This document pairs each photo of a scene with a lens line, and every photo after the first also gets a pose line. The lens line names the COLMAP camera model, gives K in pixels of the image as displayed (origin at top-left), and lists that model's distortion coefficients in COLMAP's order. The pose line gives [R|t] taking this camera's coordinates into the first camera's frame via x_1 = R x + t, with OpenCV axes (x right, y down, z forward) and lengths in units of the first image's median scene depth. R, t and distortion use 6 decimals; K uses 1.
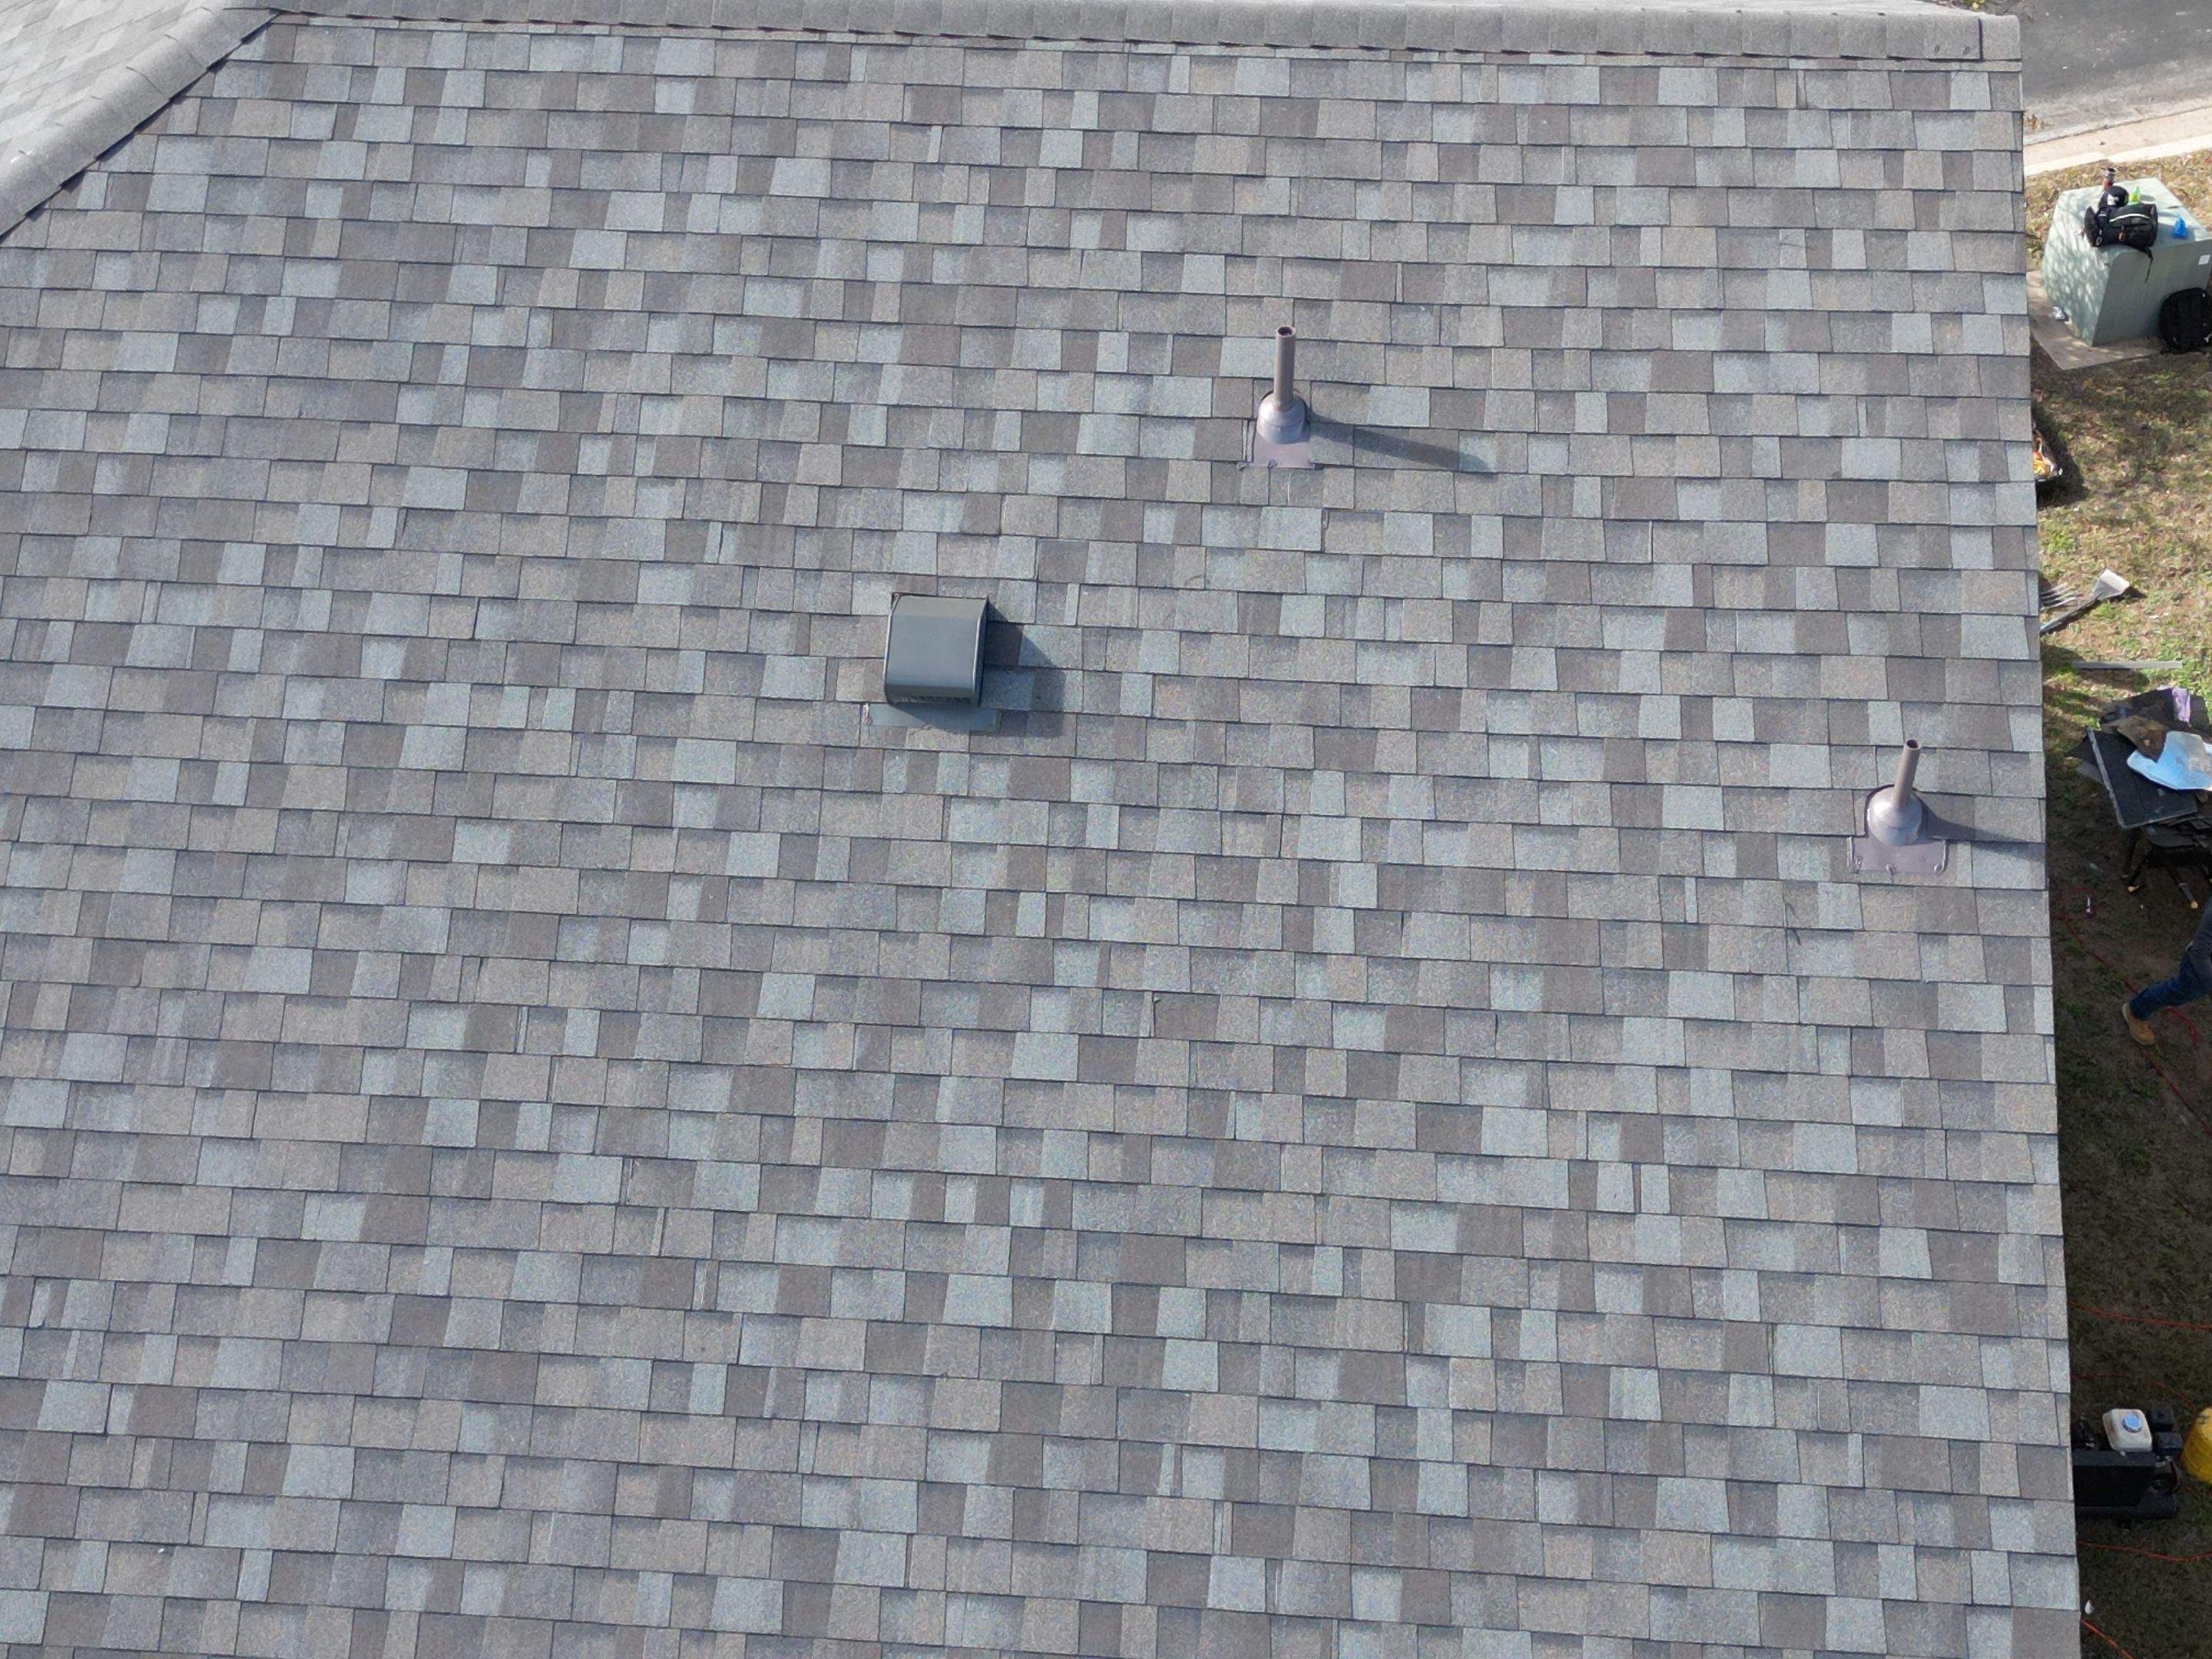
lens RADIAL K [[3067.4, 0, 1099.0], [0, 3067.4, 834.0], [0, 0, 1]] dist [0.195985, -0.599666]
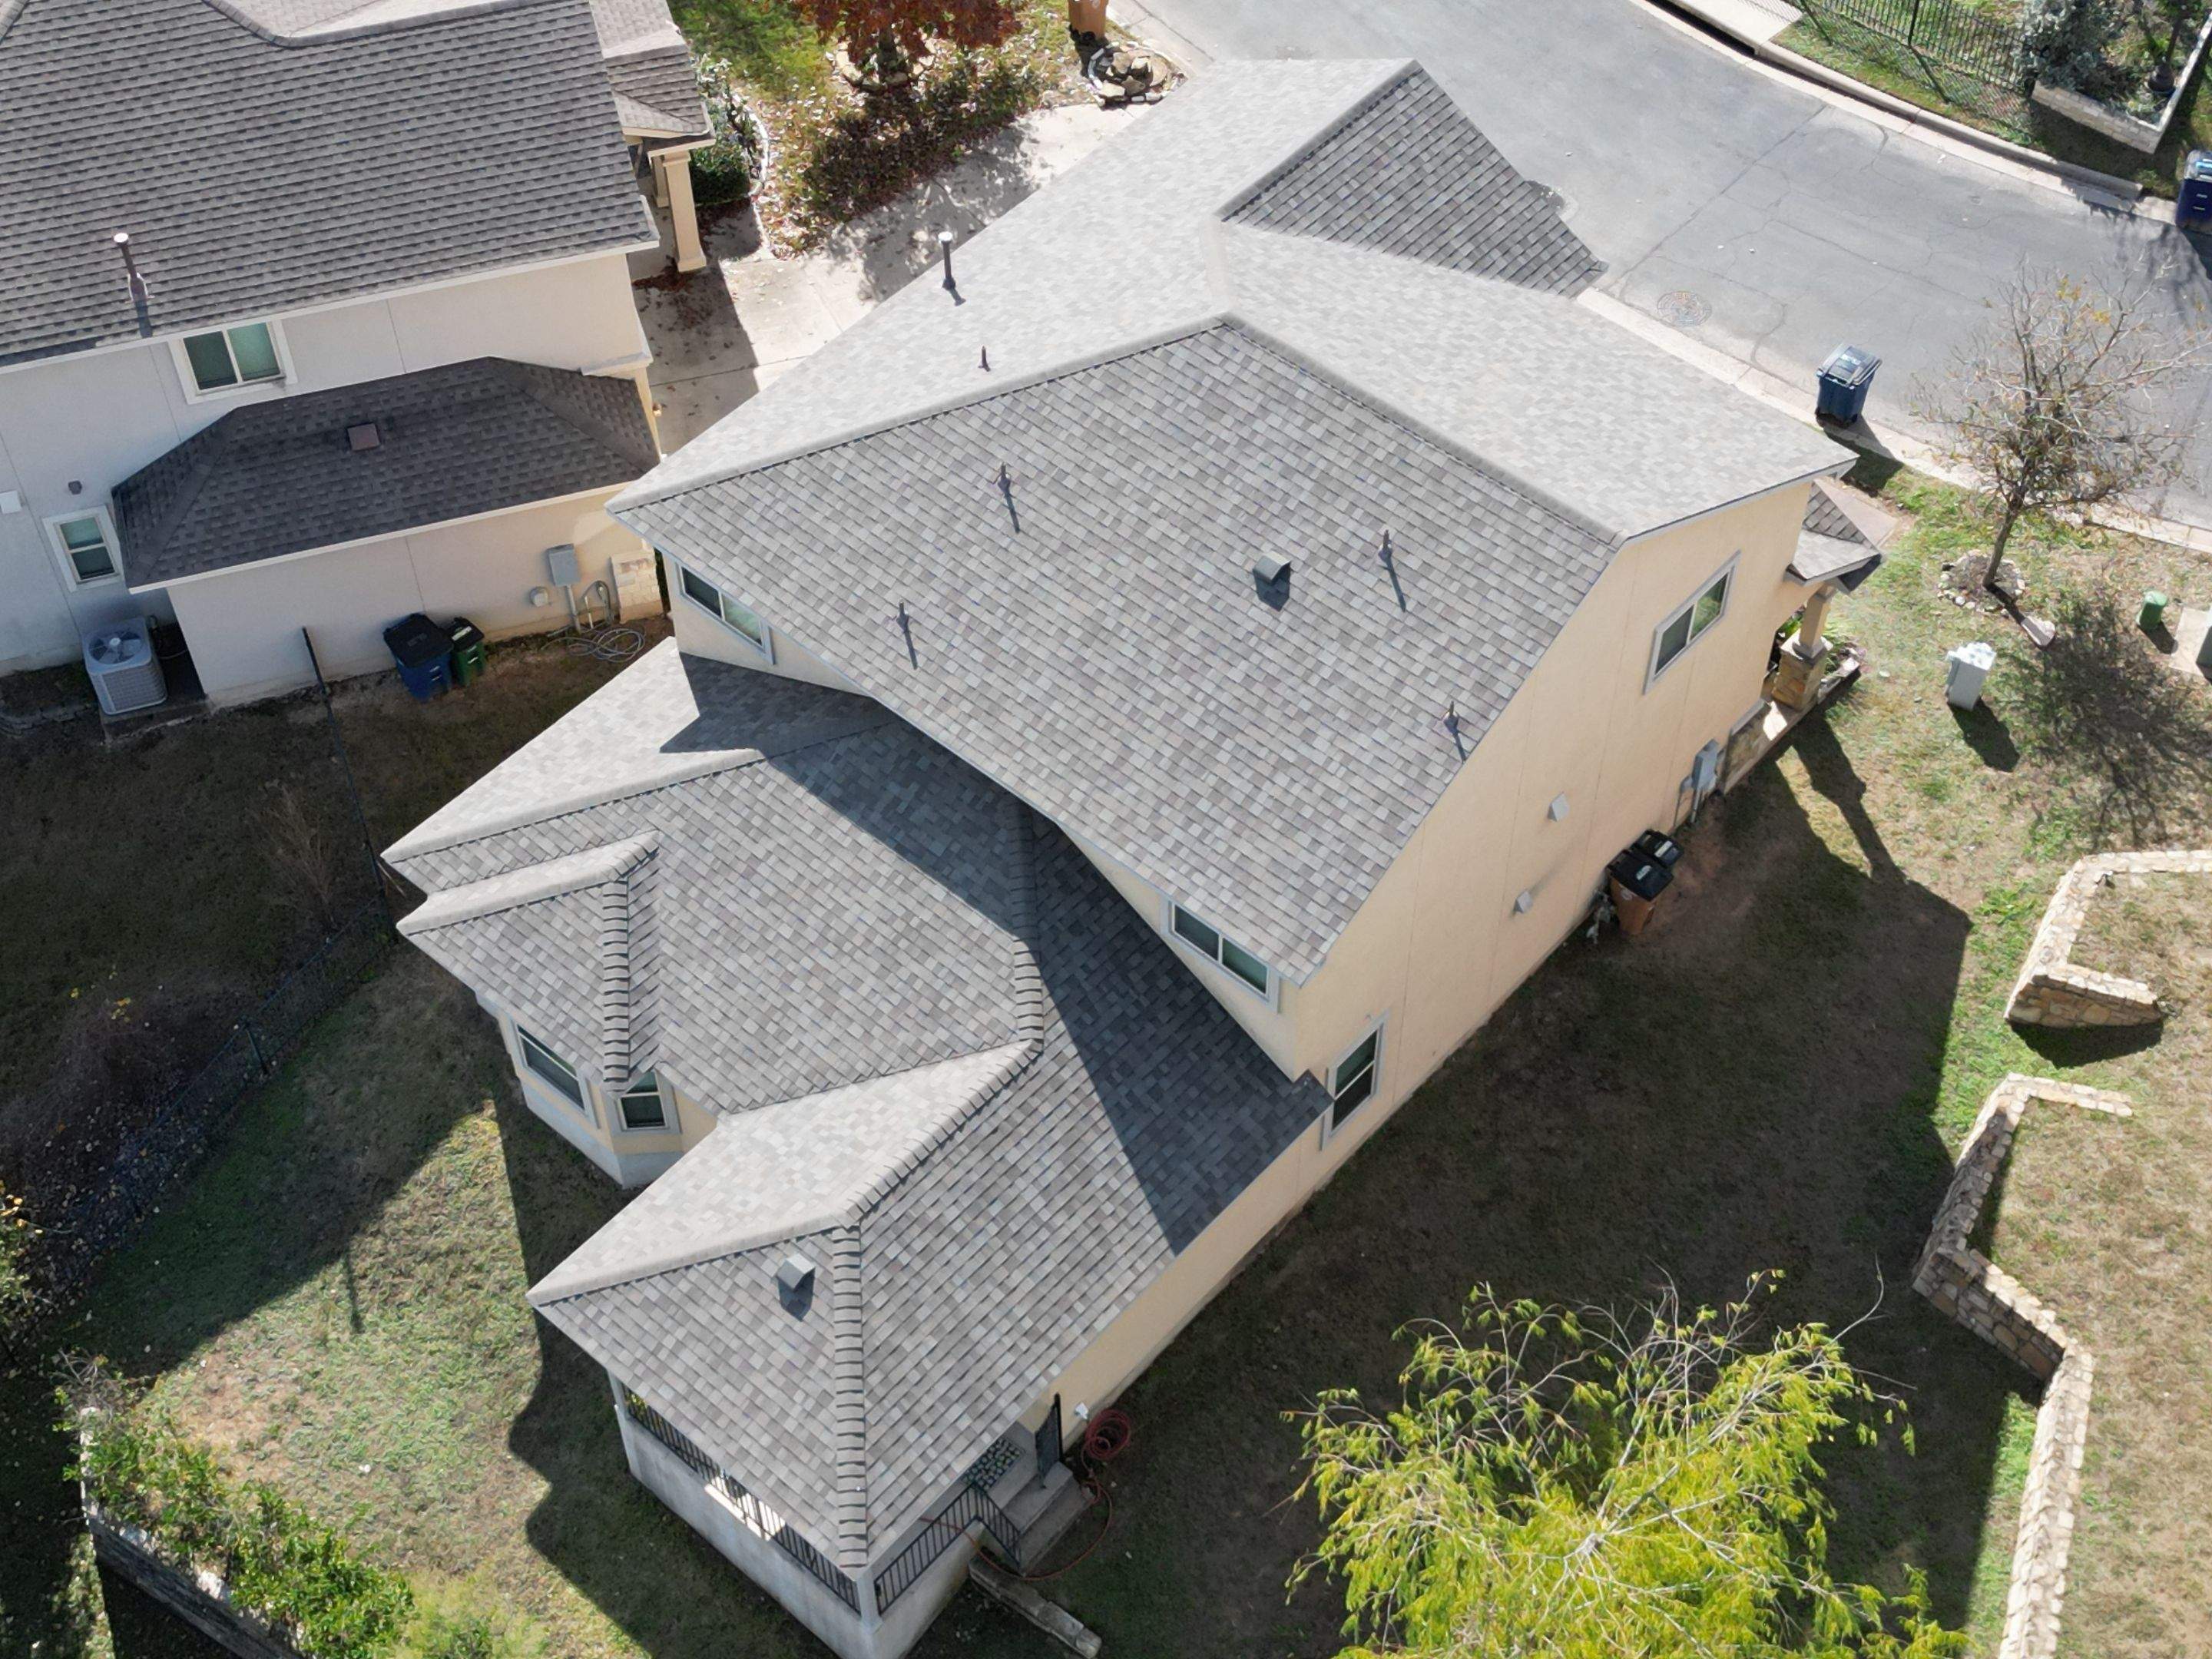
lens RADIAL K [[3067.4, 0, 1099.0], [0, 3067.4, 834.0], [0, 0, 1]] dist [0.195985, -0.599666]
pose [[0.802236, 0.468298, -0.370290, 1.343125], [-0.411857, 0.883137, 0.224592, -0.537977], [0.432193, -0.027669, 0.901357, -2.528419]]
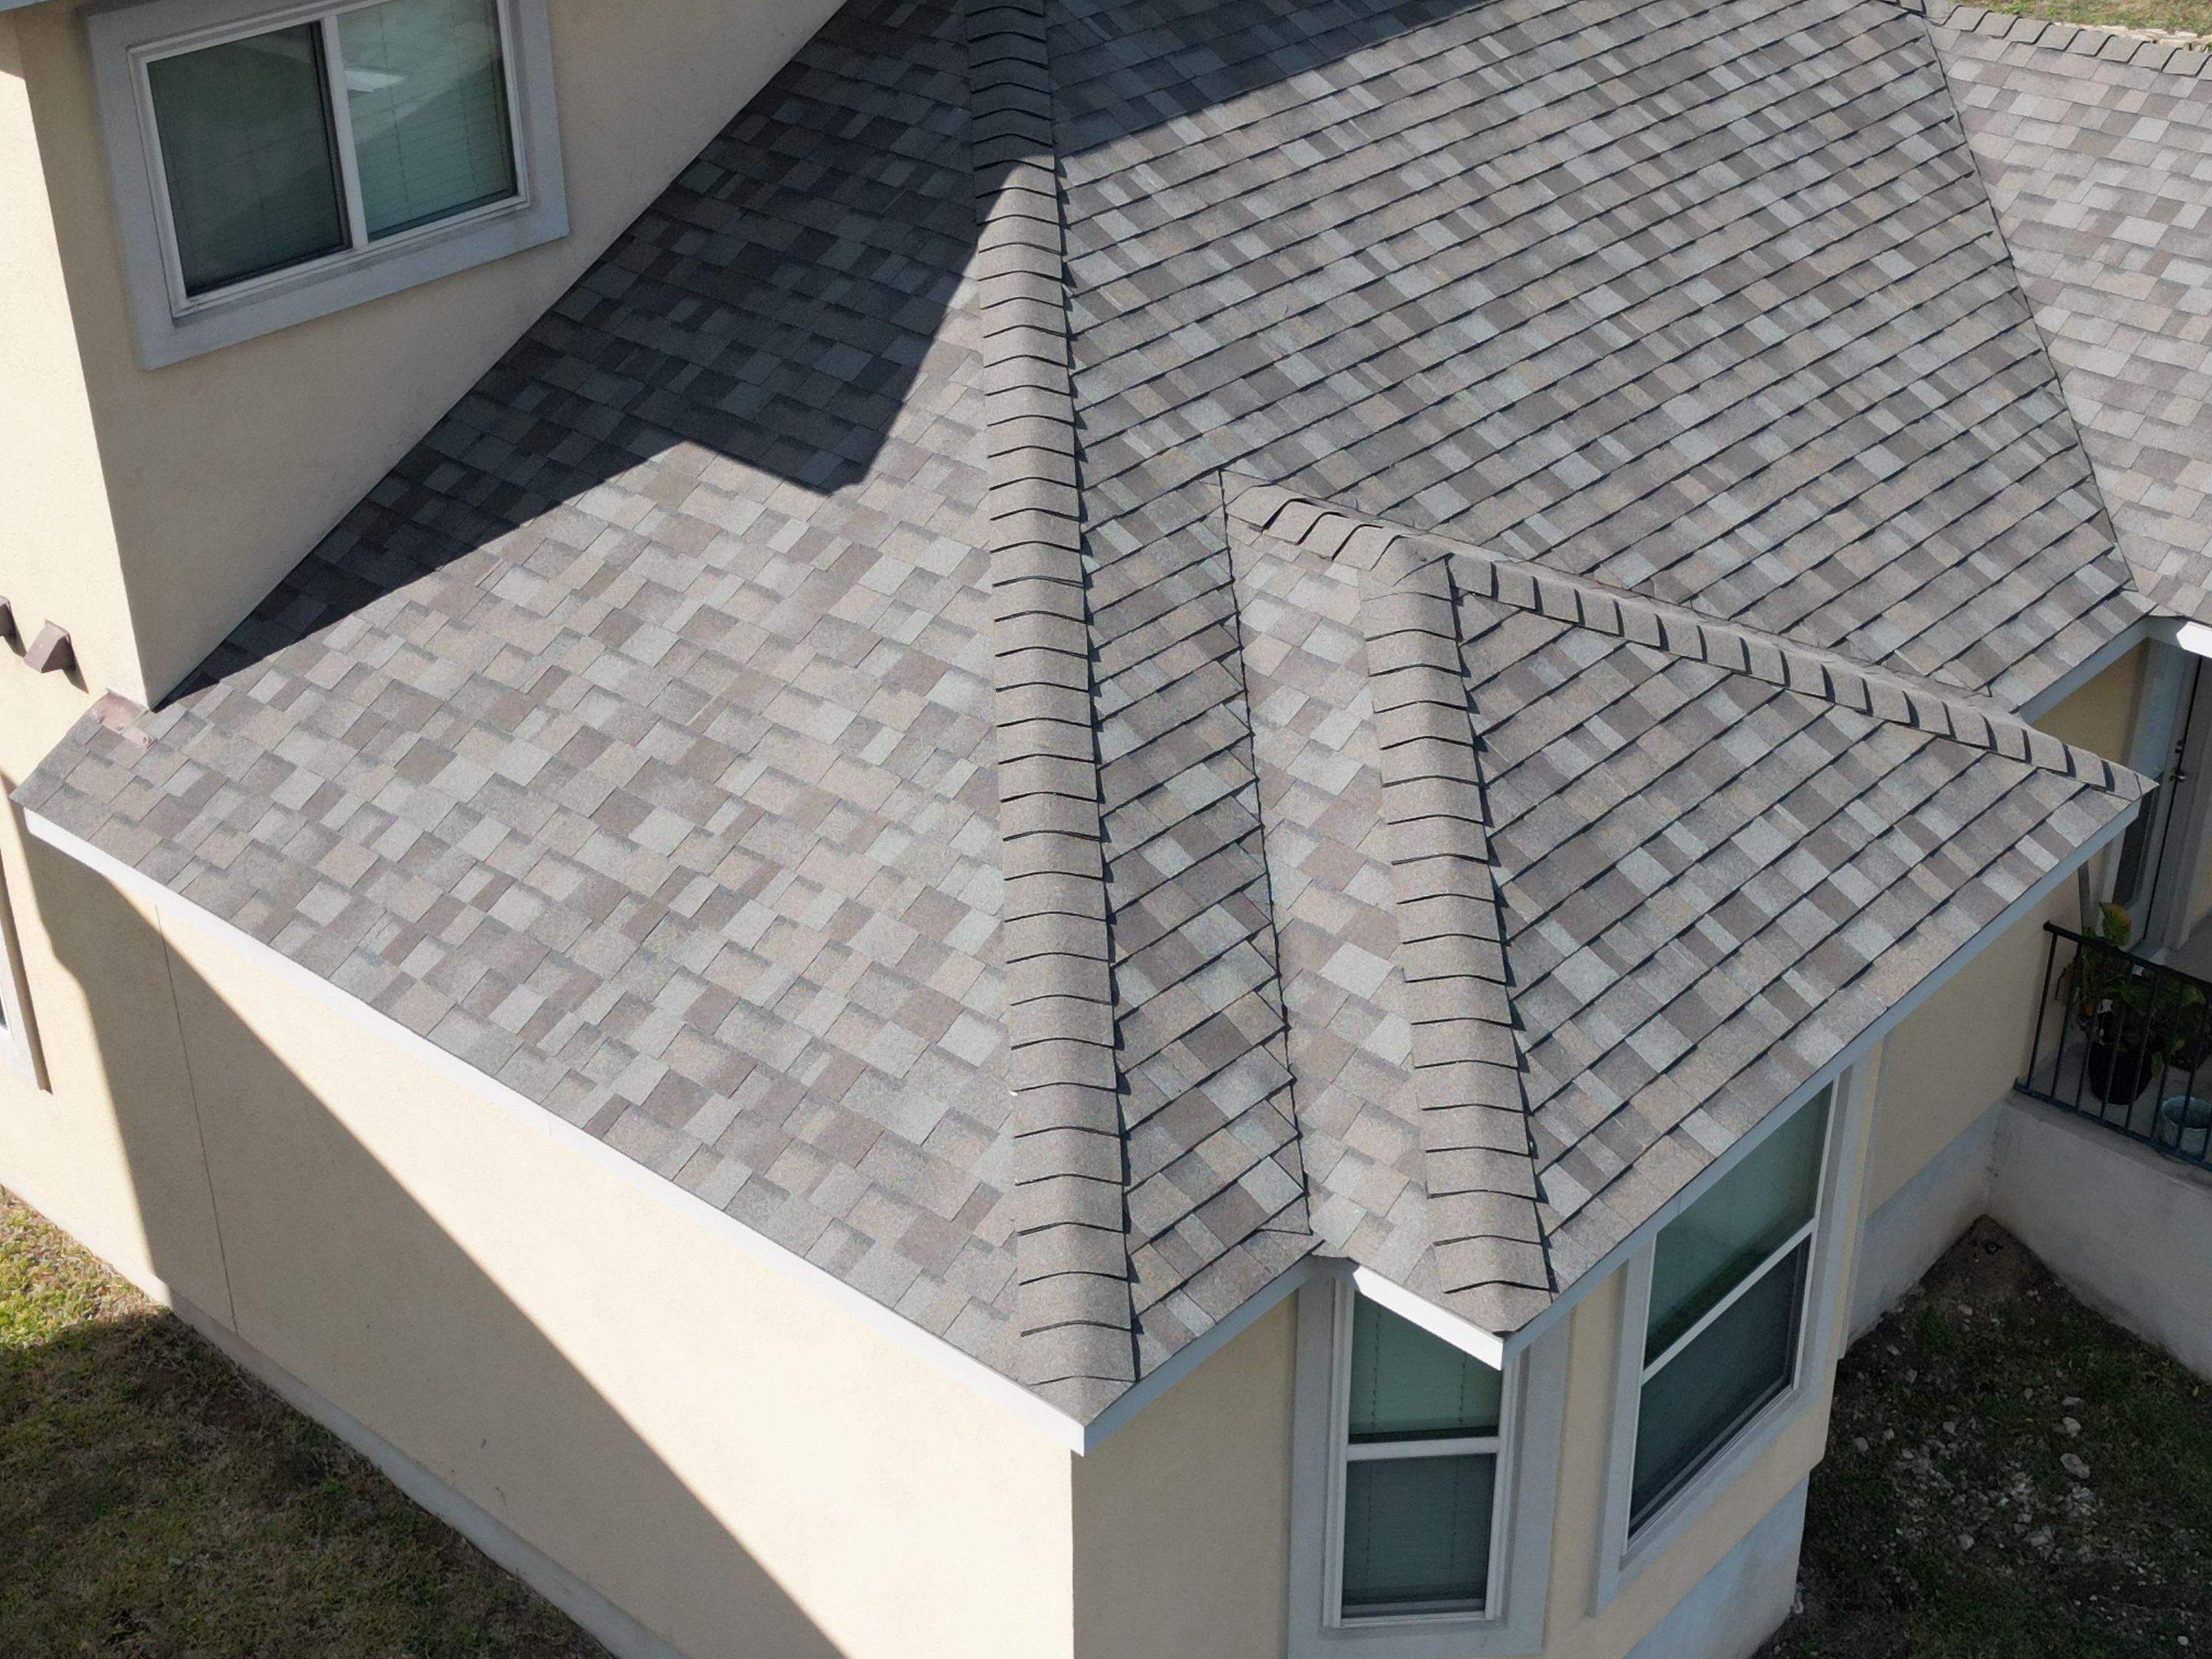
lens RADIAL K [[3067.4, 0, 1099.0], [0, 3067.4, 834.0], [0, 0, 1]] dist [0.195985, -0.599666]
pose [[0.596377, -0.400084, 0.695894, -1.495785], [0.550565, 0.834753, 0.008086, 0.685985], [-0.584135, 0.378312, 0.718099, 0.145552]]
